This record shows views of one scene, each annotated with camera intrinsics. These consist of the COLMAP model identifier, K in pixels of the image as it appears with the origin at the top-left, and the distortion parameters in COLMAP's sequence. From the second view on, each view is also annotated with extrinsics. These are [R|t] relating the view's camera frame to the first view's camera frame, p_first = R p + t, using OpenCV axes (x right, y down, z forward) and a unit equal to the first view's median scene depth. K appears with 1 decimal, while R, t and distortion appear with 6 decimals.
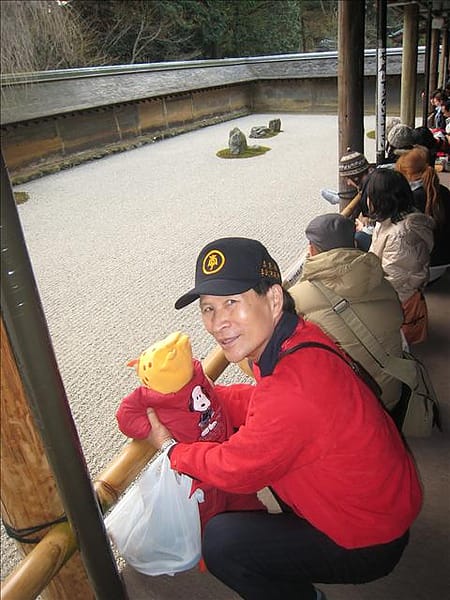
lens RADIAL K [[489.9, 0, 234.4], [0, 489.9, 301.8], [0, 0, 1]] dist [-0.165226, 0.119915]
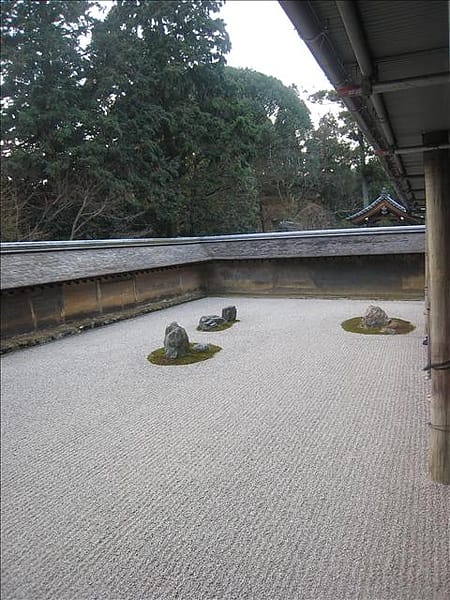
lens RADIAL K [[499.5, 0, 225.0], [0, 499.5, 300.0], [0, 0, 1]] dist [-0.174680, 0.130816]
pose [[0.998358, 0.012371, 0.055922, 0.027108], [0.007755, 0.938201, -0.346005, -0.087396], [-0.056747, 0.345870, 0.936565, 0.175492]]
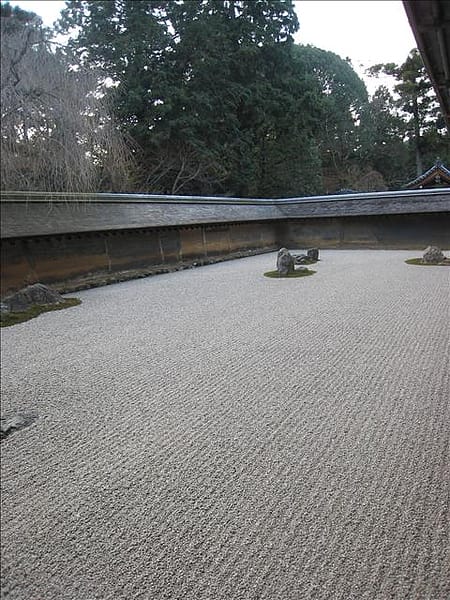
lens RADIAL K [[489.9, 0, 234.4], [0, 489.9, 301.8], [0, 0, 1]] dist [-0.165226, 0.119915]
pose [[0.999544, 0.017169, -0.024842, -0.051319], [-0.023667, 0.956344, -0.291283, 0.031659], [0.018757, 0.291739, 0.956314, 0.033873]]
